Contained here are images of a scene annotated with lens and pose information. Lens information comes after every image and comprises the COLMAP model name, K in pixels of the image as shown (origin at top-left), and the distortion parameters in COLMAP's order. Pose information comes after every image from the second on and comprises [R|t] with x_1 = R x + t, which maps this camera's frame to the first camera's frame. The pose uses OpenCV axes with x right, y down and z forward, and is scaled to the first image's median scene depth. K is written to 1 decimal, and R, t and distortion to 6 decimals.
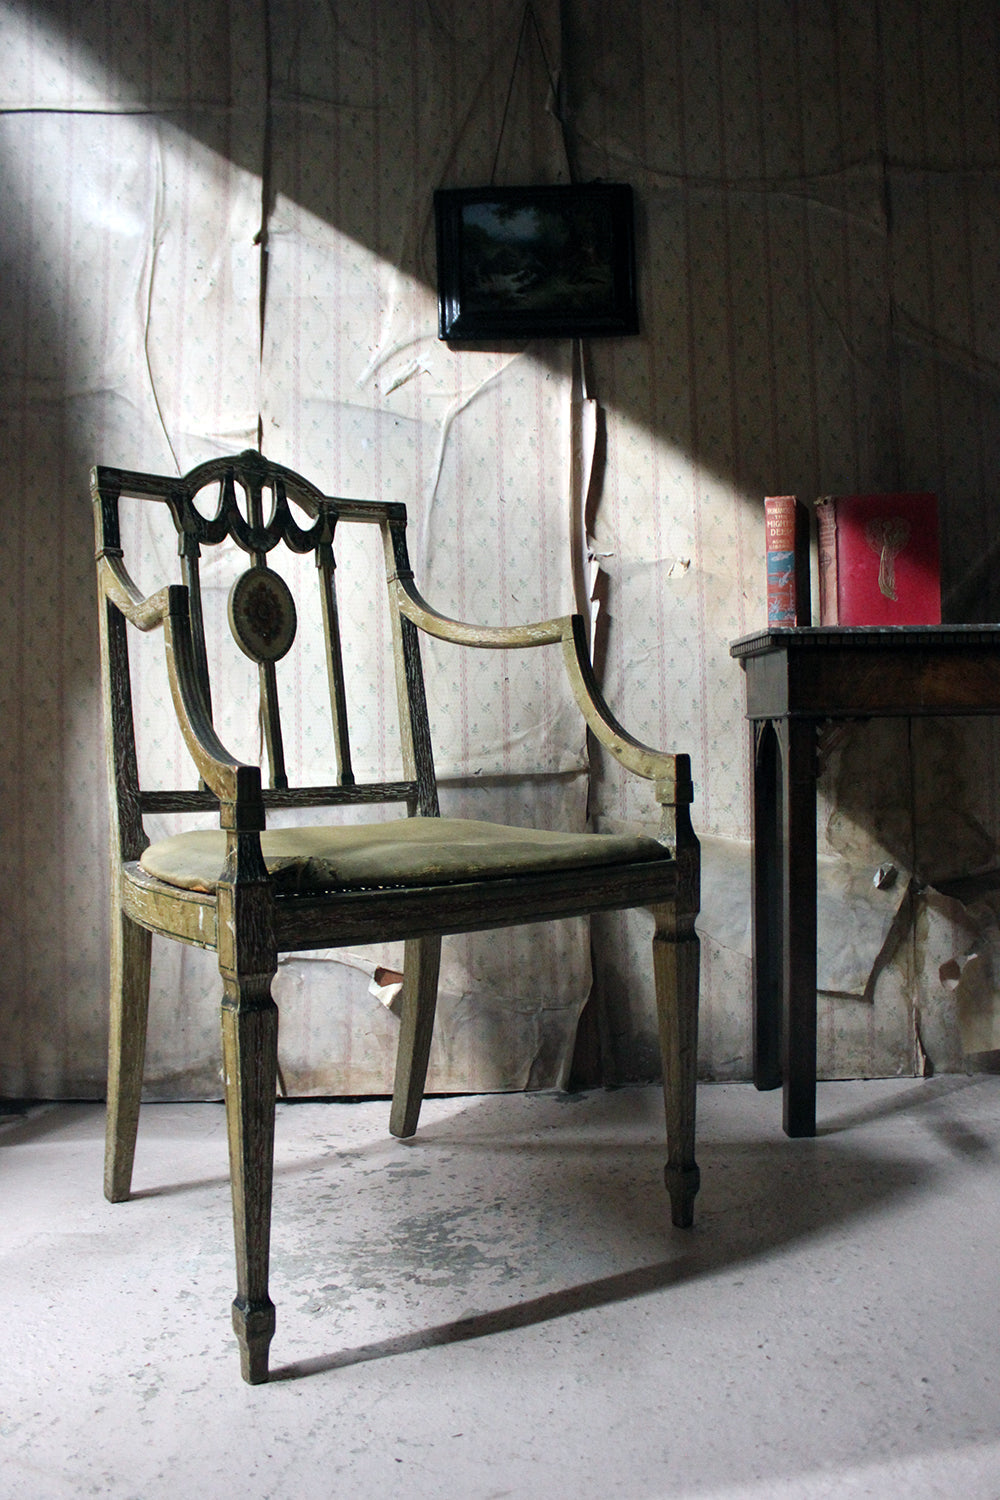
lens RADIAL K [[1249.8, 0, 490.0], [0, 1249.8, 746.0], [0, 0, 1]] dist [-0.160156, 0.144263]
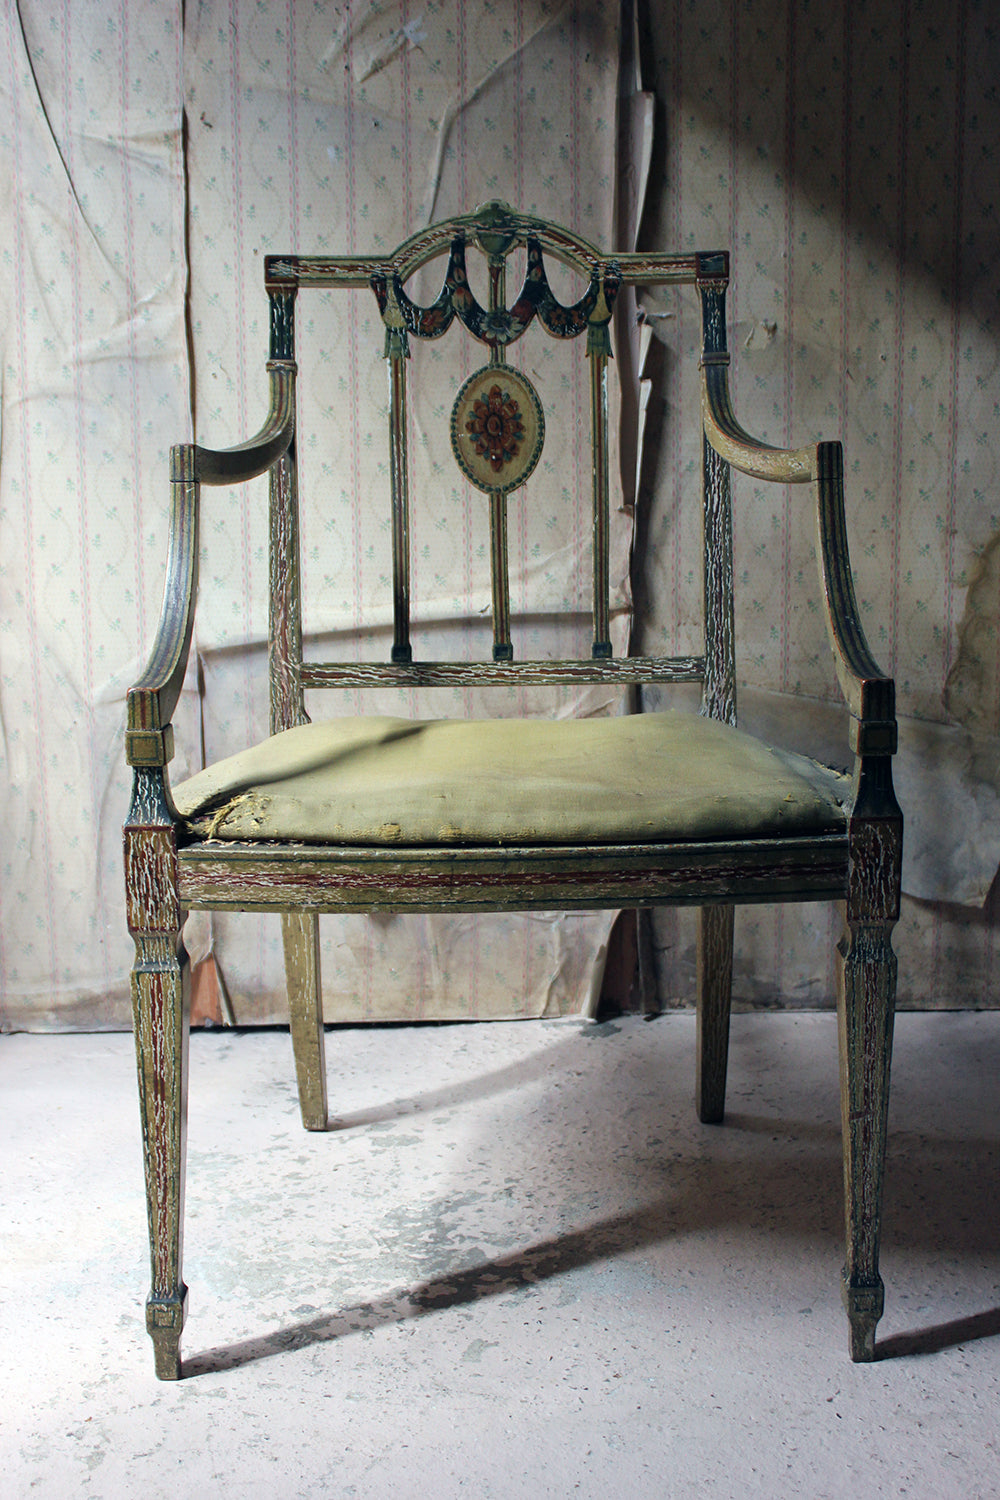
lens RADIAL K [[1701.7, 0, 494.8], [0, 1701.7, 752.3], [0, 0, 1]] dist [-0.102961, 0.155366]
pose [[0.999943, 0.008918, 0.005925, -0.008978], [-0.009837, 0.983702, 0.179537, -0.078679], [-0.004228, -0.179585, 0.983733, -0.027899]]
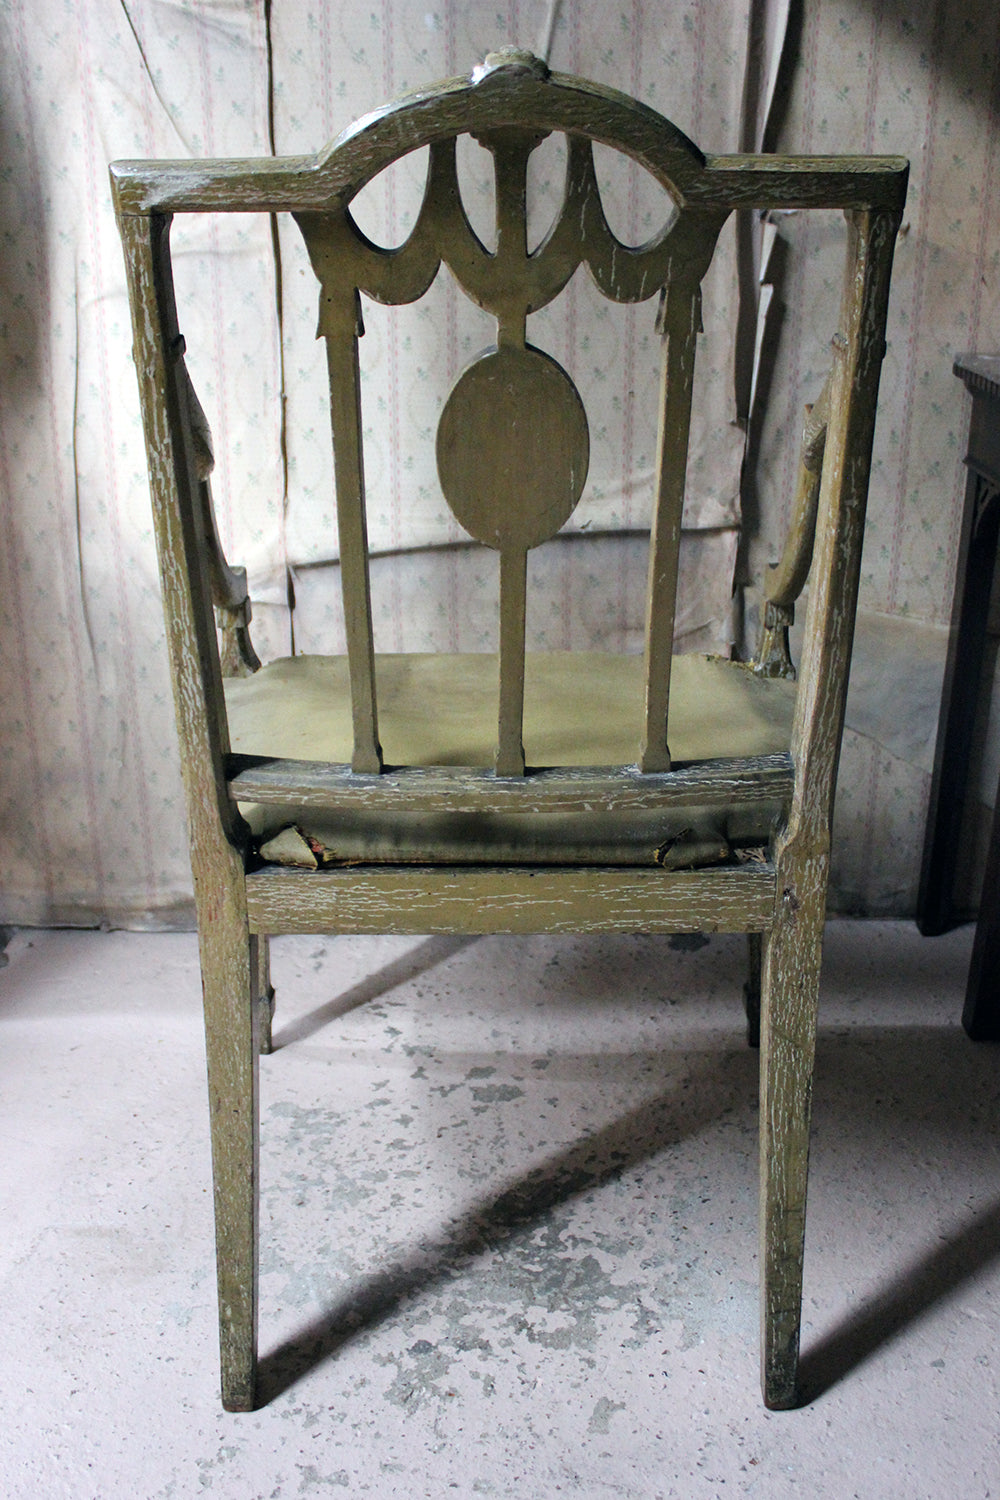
lens RADIAL K [[1424.4, 0, 492.1], [0, 1424.4, 746.2], [0, 0, 1]] dist [-0.139875, 0.143572]
pose [[0.999710, 0.022832, -0.007658, -0.054967], [-0.018435, 0.930154, 0.366705, -0.159390], [0.015496, -0.366458, 0.930306, 0.186584]]
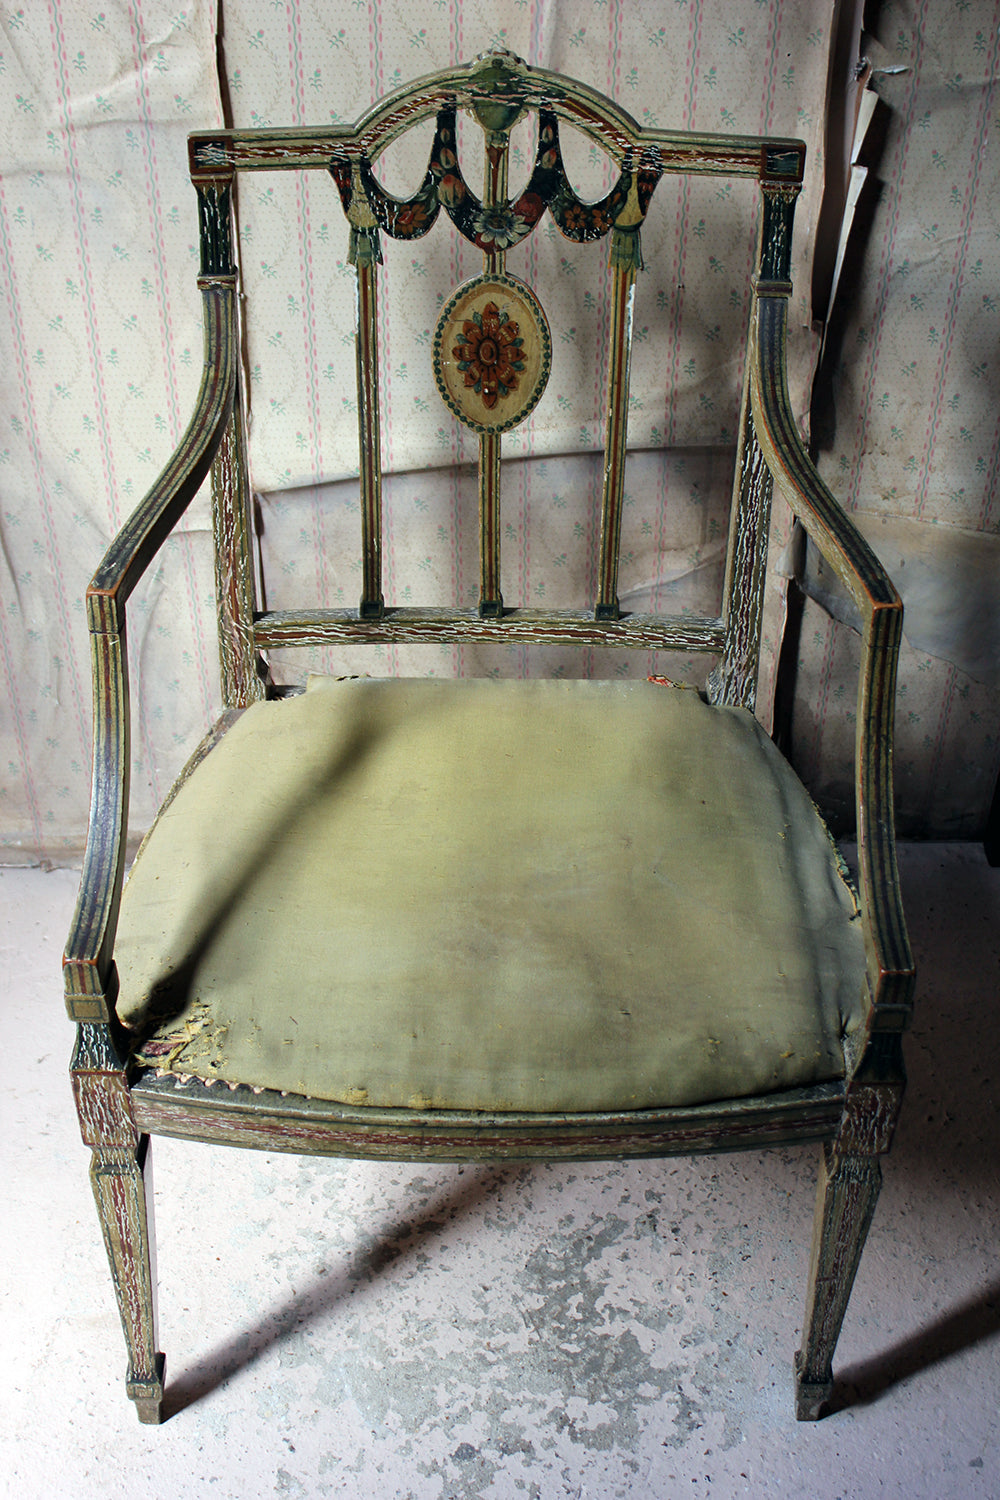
lens RADIAL K [[1901.2, 0, 500.0], [0, 1901.2, 750.0], [0, 0, 1]] dist [-0.102459, 0.224873]
pose [[0.999111, 0.006725, 0.041611, -0.102153], [-0.031772, 0.768864, 0.638622, -0.434218], [-0.027699, -0.639377, 0.768395, 0.218478]]
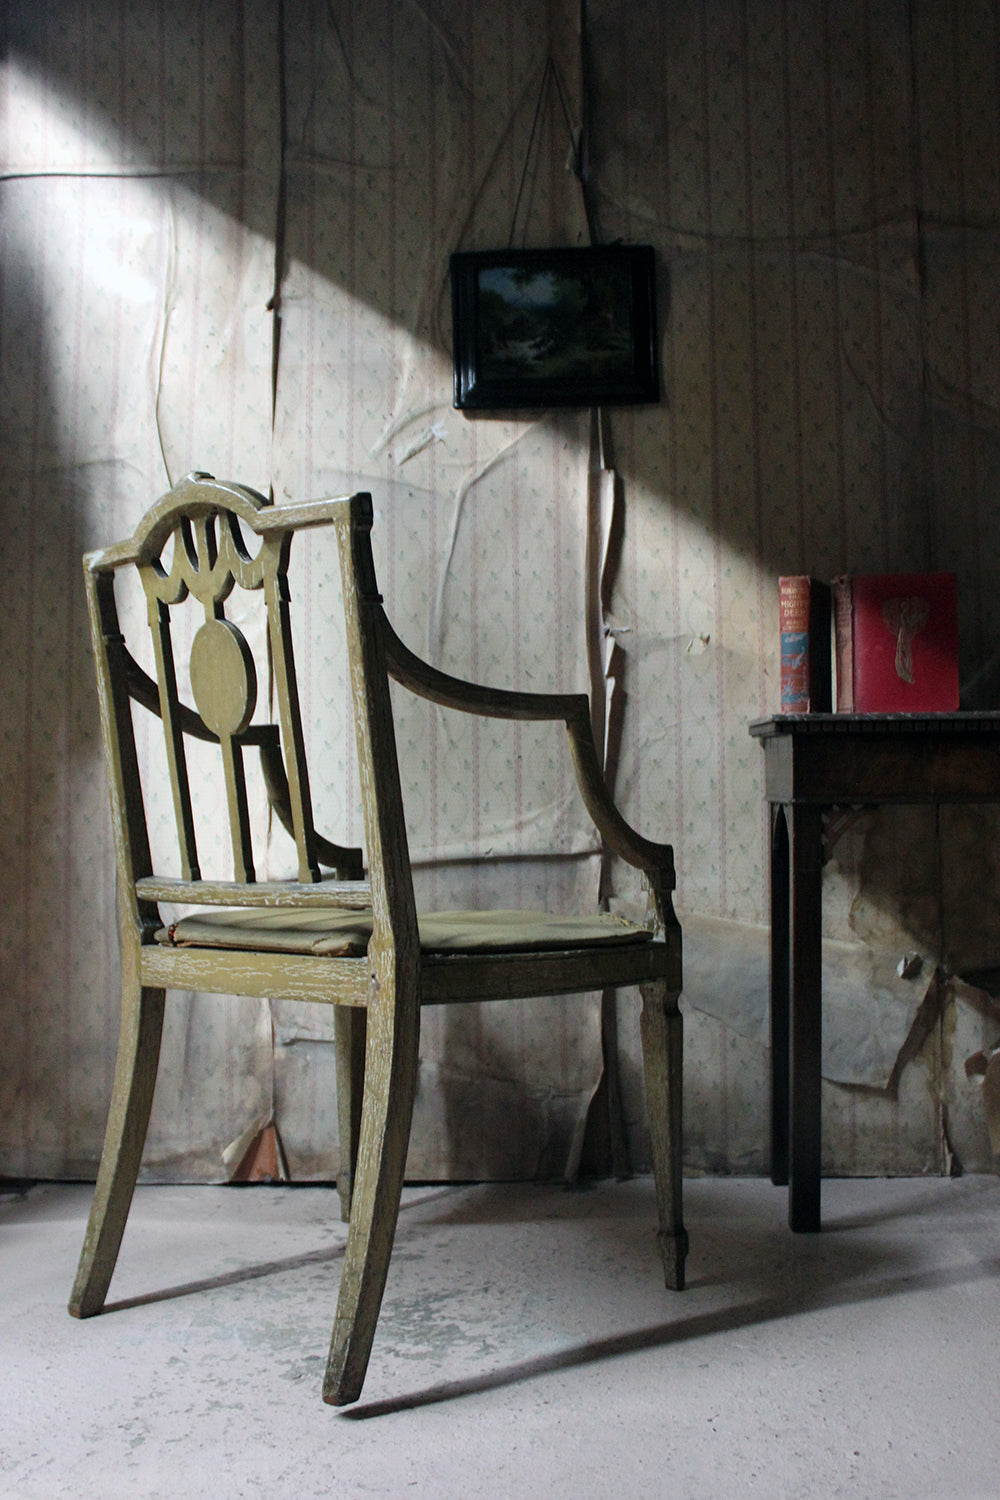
lens RADIAL K [[1466.4, 0, 495.4], [0, 1466.4, 756.1], [0, 0, 1]] dist [-0.136394, 0.157597]
pose [[0.998721, 0.008671, -0.049809, 0.051798], [-0.009756, 0.999720, -0.021581, -0.029481], [0.049608, 0.022039, 0.998526, -0.149368]]
